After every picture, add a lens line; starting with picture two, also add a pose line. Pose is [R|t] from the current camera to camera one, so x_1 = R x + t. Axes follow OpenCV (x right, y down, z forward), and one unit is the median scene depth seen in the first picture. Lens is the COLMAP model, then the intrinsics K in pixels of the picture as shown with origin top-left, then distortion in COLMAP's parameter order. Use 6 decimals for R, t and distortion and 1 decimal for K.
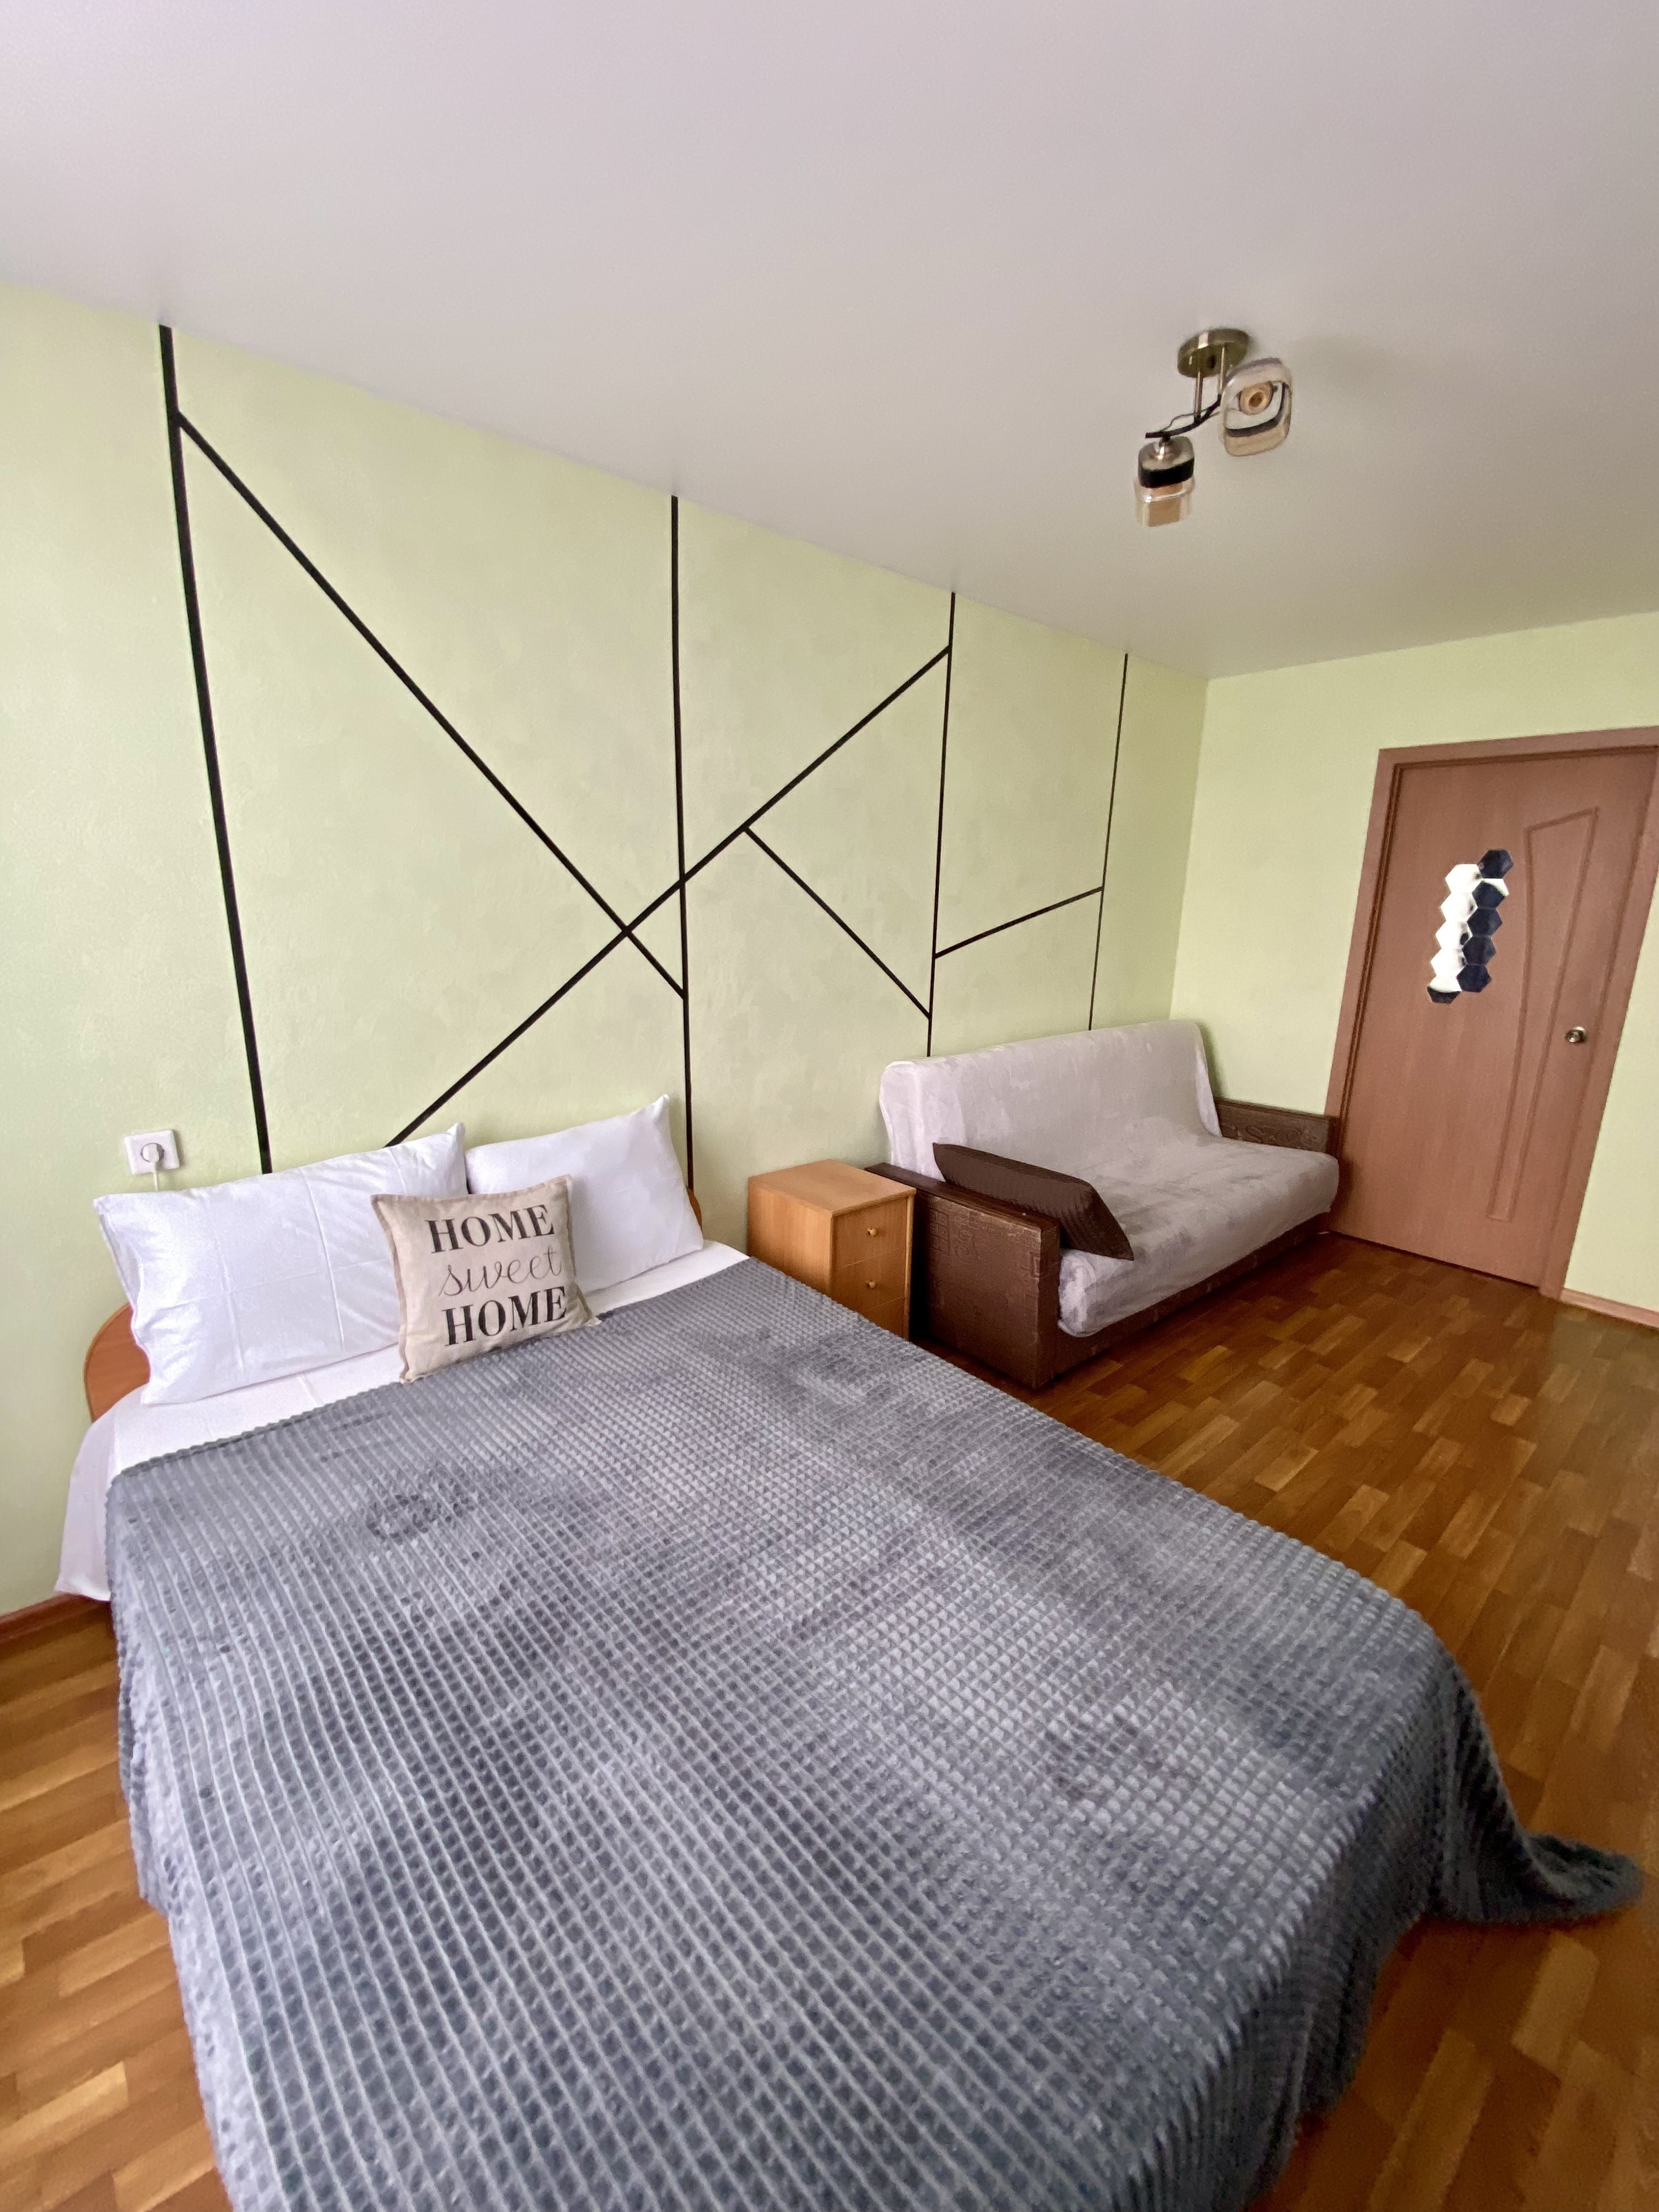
lens RADIAL K [[901.4, 0, 825.4], [0, 901.4, 1092.2], [0, 0, 1]] dist [0.001563, -0.006302]
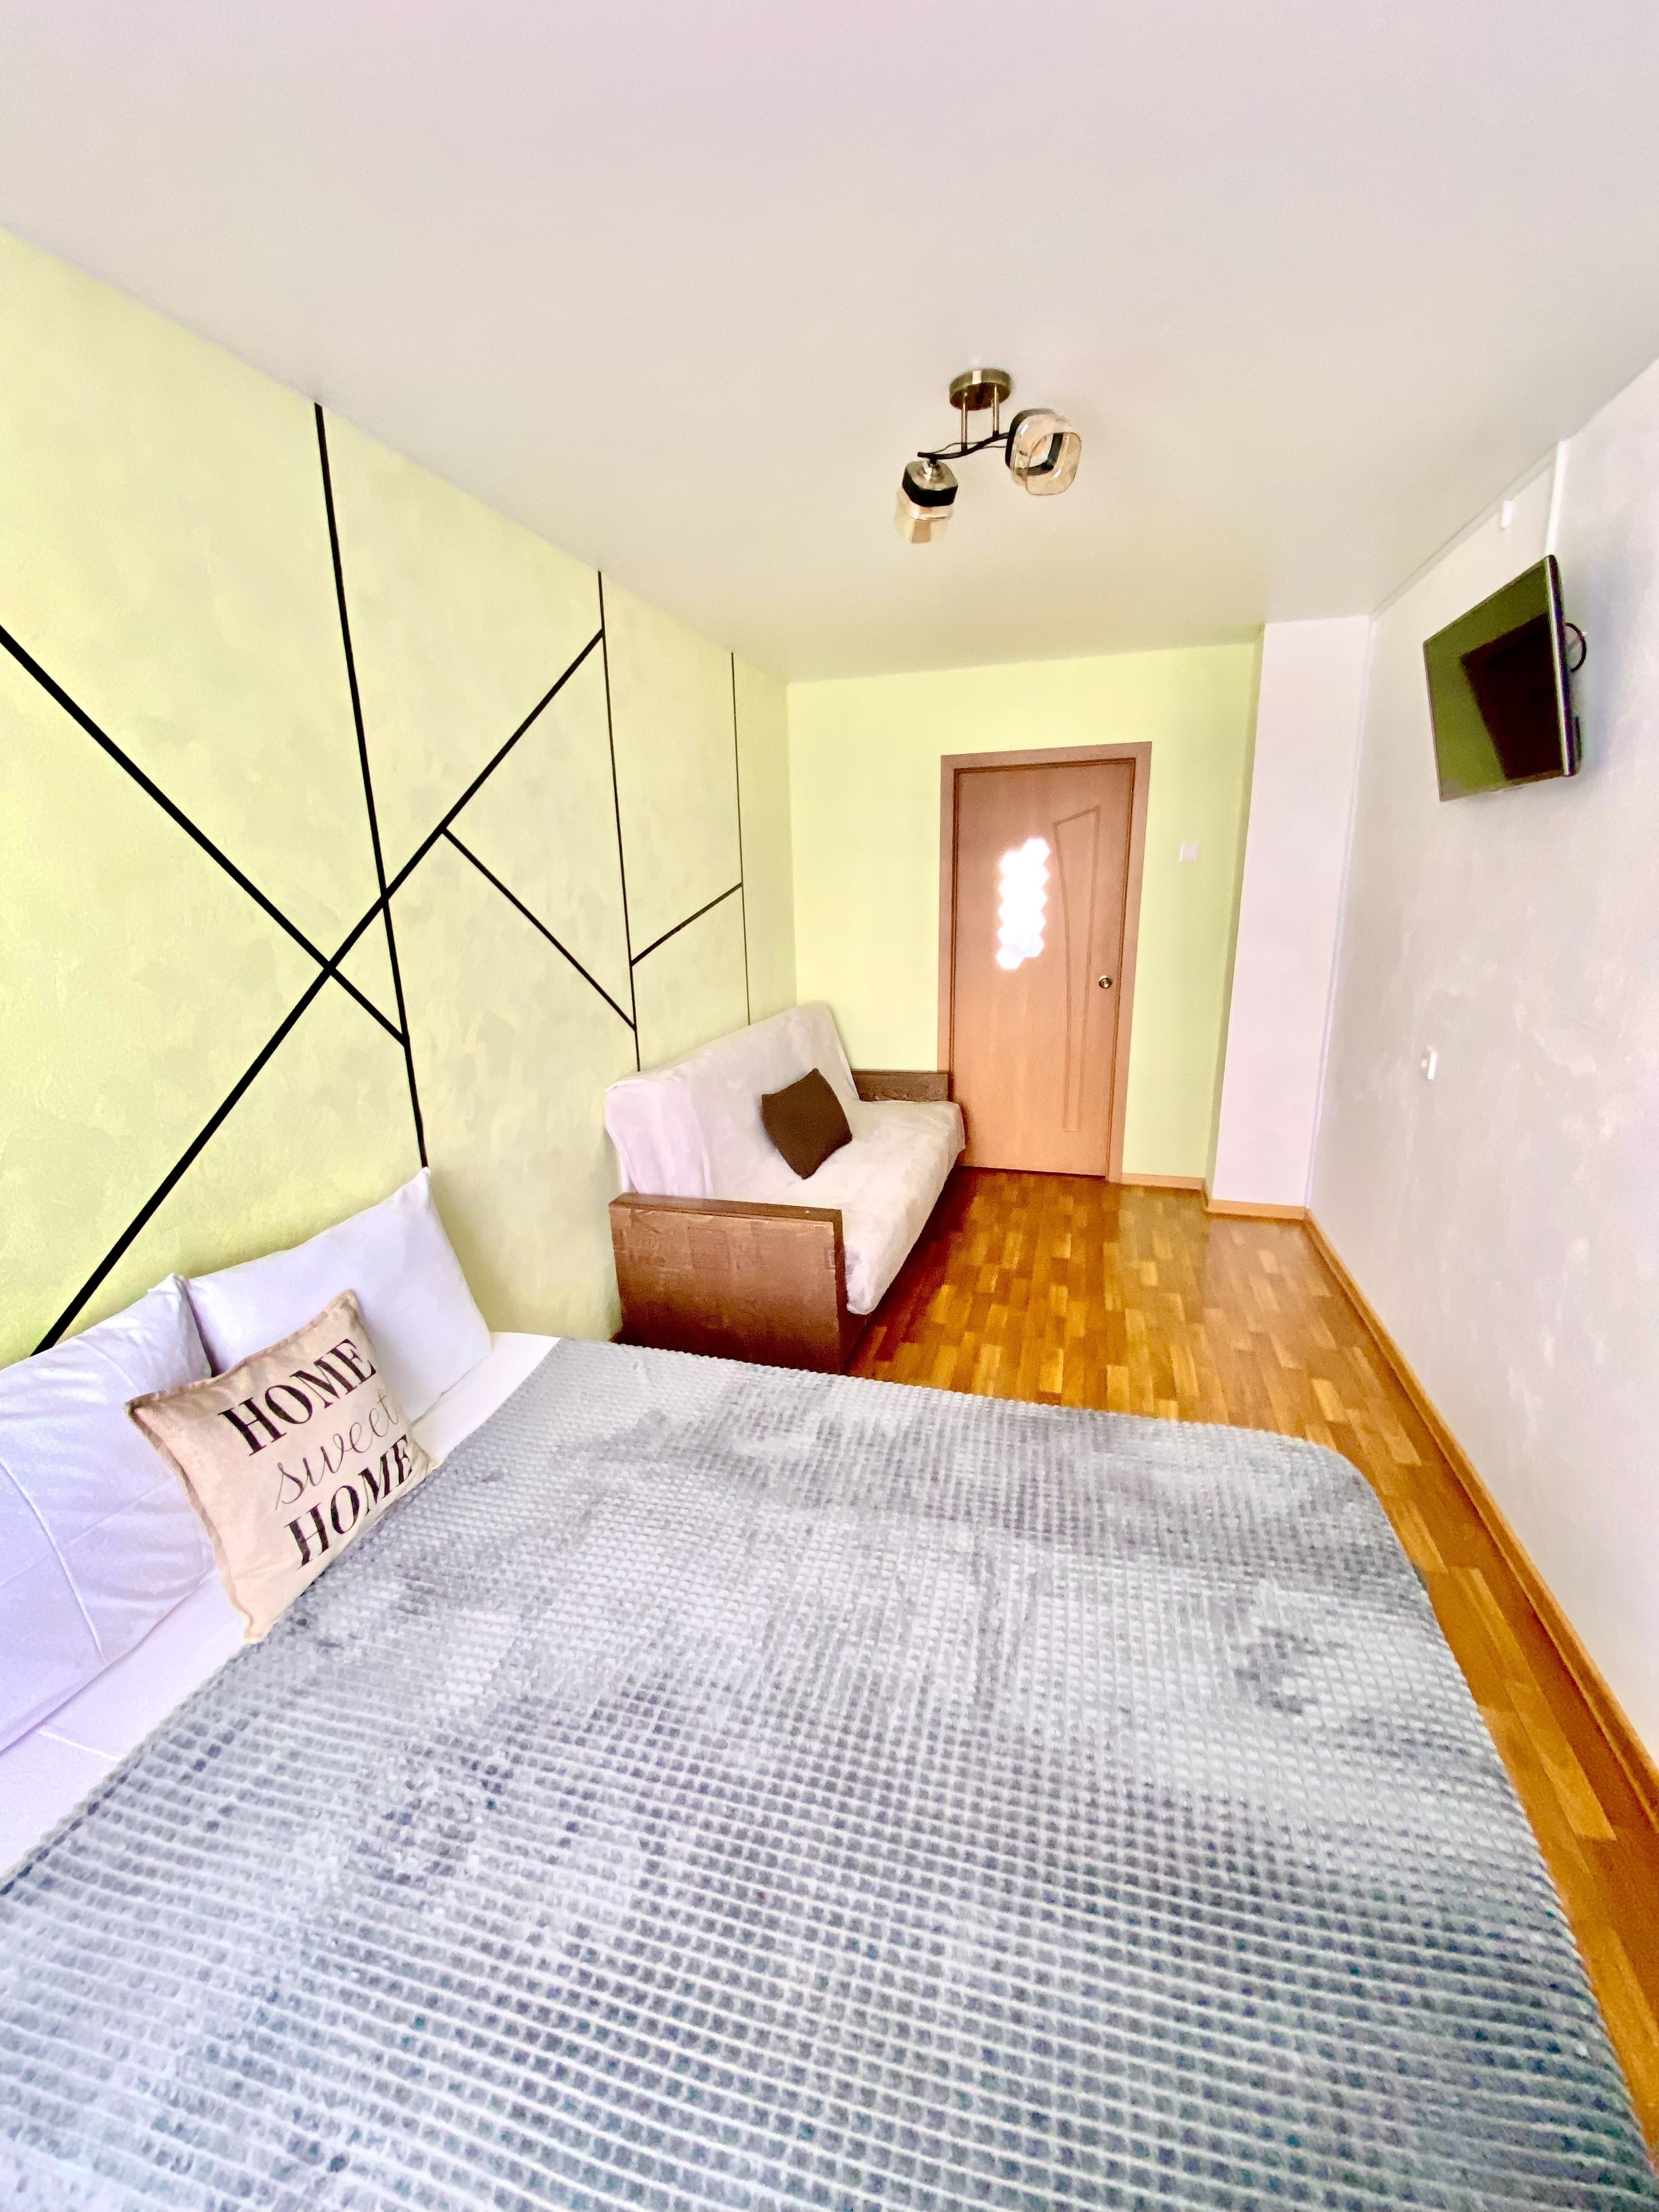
lens RADIAL K [[901.4, 0, 829.2], [0, 901.4, 1098.1], [0, 0, 1]] dist [0.001563, -0.006302]
pose [[0.839362, -0.161796, 0.518934, -0.339753], [0.147855, 0.986636, 0.068467, -0.073045], [-0.523077, 0.019259, 0.852068, 0.159917]]
